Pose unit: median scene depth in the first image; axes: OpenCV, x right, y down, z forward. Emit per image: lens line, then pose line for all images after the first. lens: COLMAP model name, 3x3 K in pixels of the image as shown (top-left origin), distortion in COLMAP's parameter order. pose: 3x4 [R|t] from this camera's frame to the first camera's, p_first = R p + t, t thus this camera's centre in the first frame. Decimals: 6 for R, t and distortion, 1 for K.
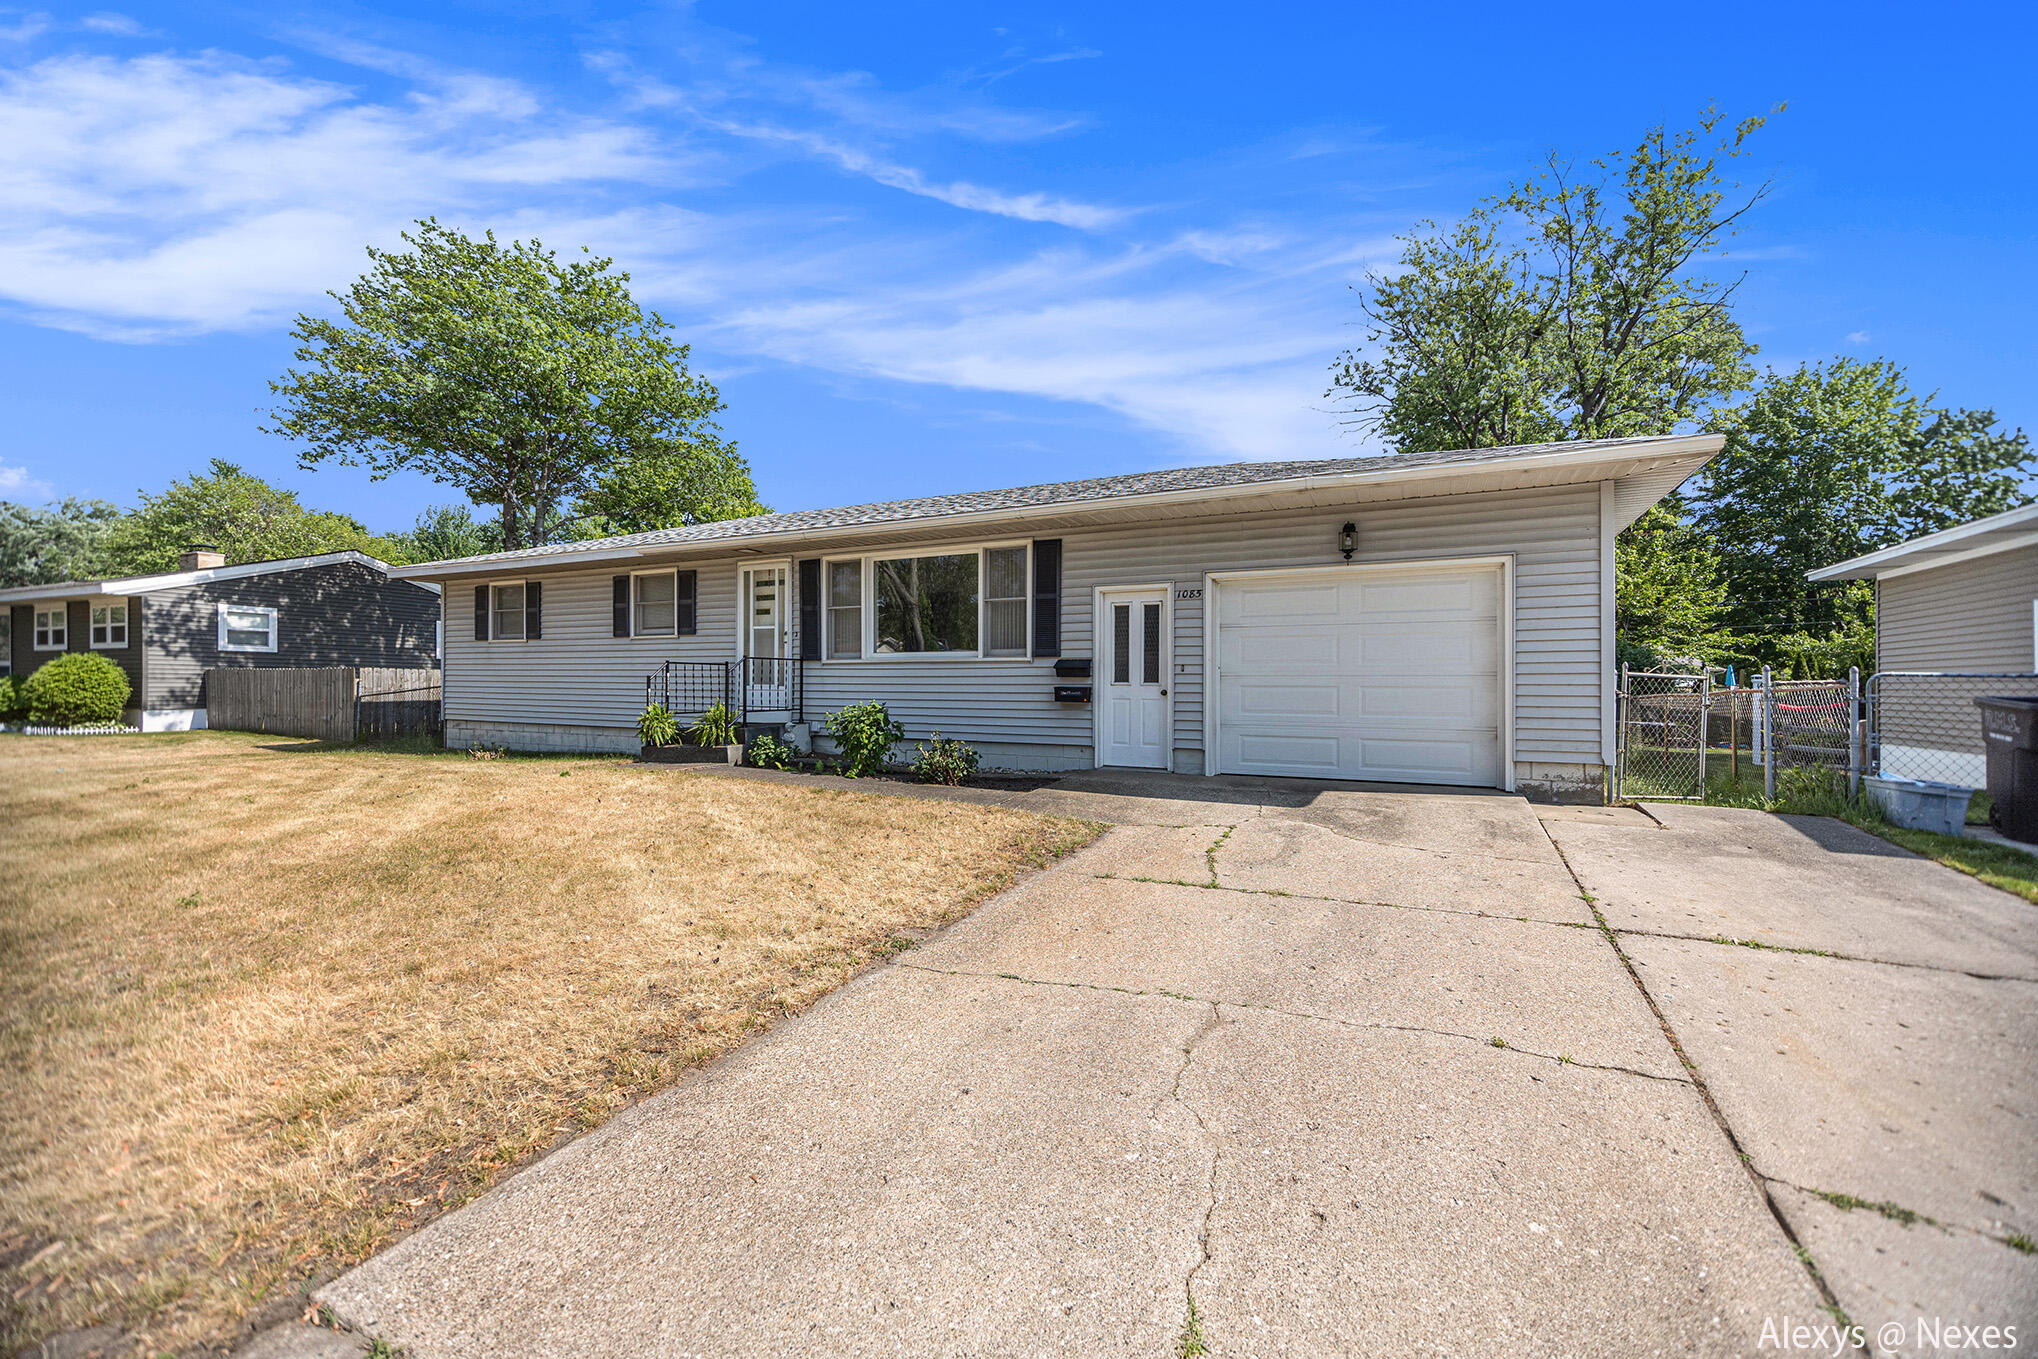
lens RADIAL K [[880.0, 0, 1027.6], [0, 880.0, 662.5], [0, 0, 1]] dist [0.011523, 0.001647]
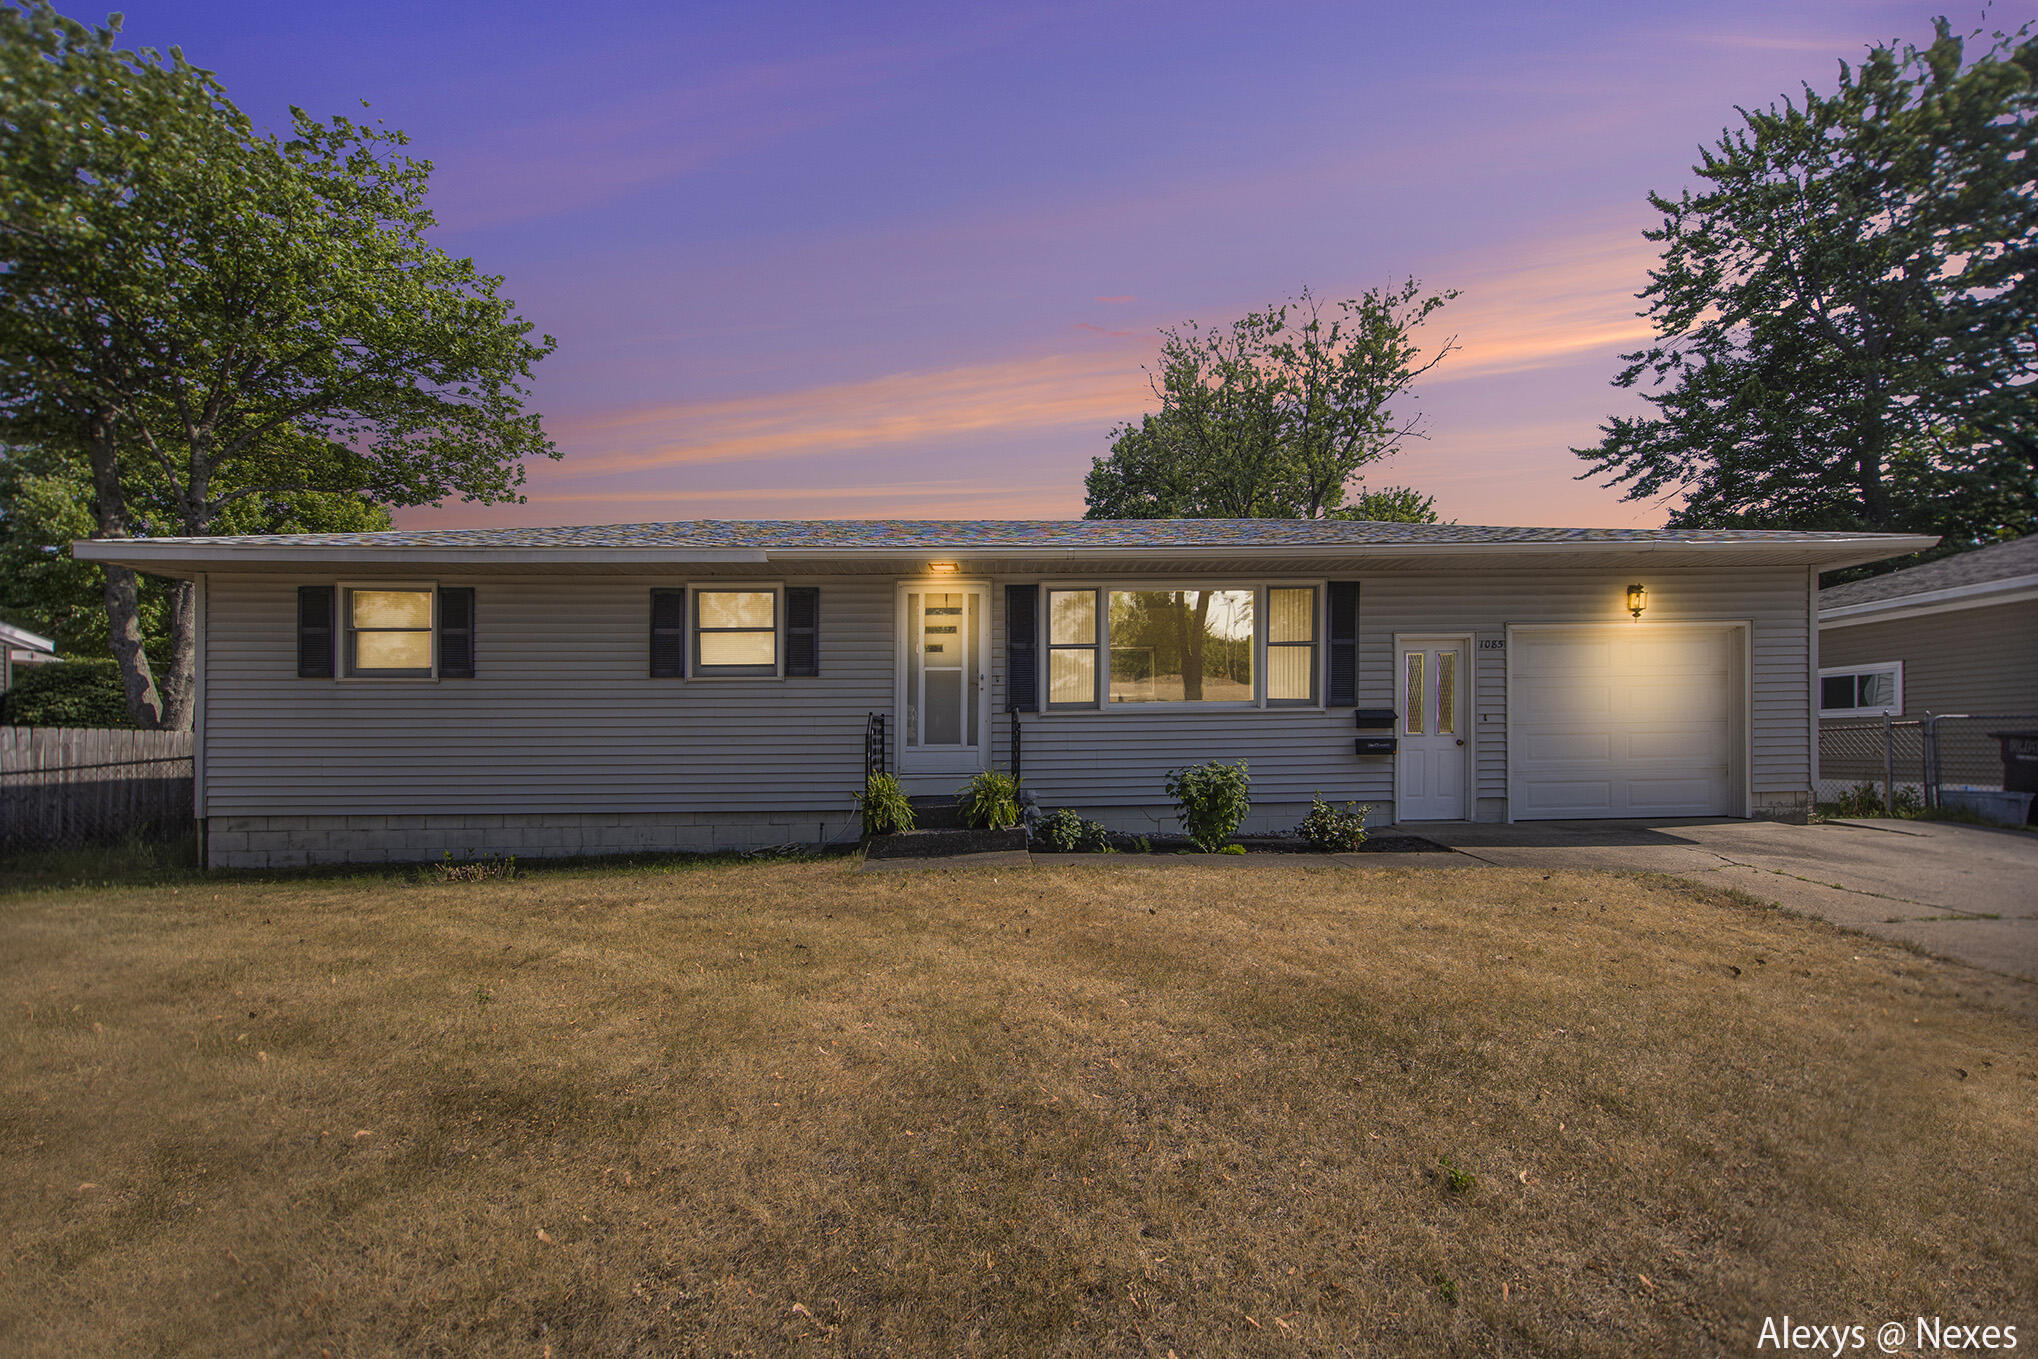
lens RADIAL K [[880.0, 0, 1019.6], [0, 880.0, 695.7], [0, 0, 1]] dist [0.011523, 0.001647]
pose [[0.868569, 0.003496, 0.495556, -0.742065], [0.005486, 0.999846, -0.016669, -0.004491], [-0.495538, 0.017197, 0.868416, 0.363189]]
